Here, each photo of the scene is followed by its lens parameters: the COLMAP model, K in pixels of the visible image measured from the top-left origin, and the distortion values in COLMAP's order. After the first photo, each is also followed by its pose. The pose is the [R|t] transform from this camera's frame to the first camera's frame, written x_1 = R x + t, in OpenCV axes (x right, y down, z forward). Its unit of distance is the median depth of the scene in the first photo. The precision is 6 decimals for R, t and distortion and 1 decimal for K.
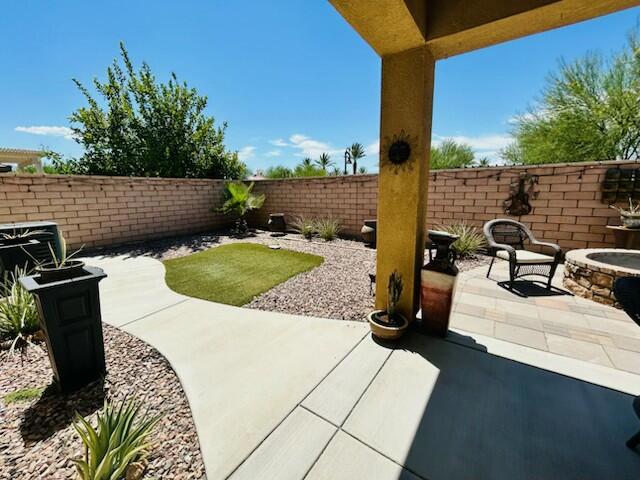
lens RADIAL K [[259.1, 0, 320.2], [0, 259.1, 239.7], [0, 0, 1]] dist [-0.003521, -0.000656]
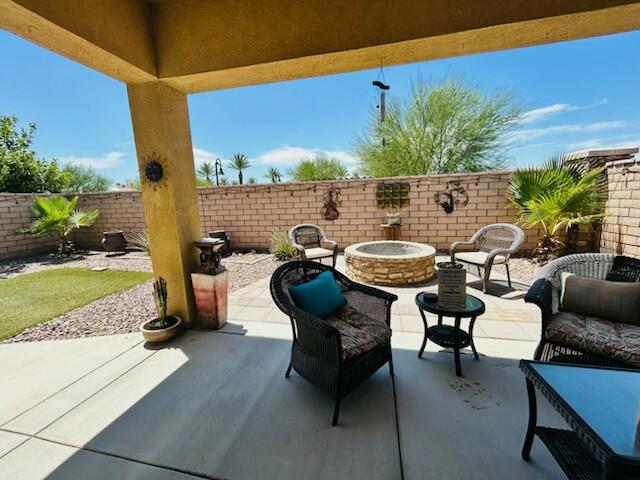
lens RADIAL K [[259.1, 0, 320.4], [0, 259.1, 239.8], [0, 0, 1]] dist [-0.003521, -0.000656]
pose [[0.922677, -0.079613, 0.377266, 0.268787], [0.093545, 0.995439, -0.018718, 0.022124], [-0.374055, 0.052562, 0.925916, -0.145242]]
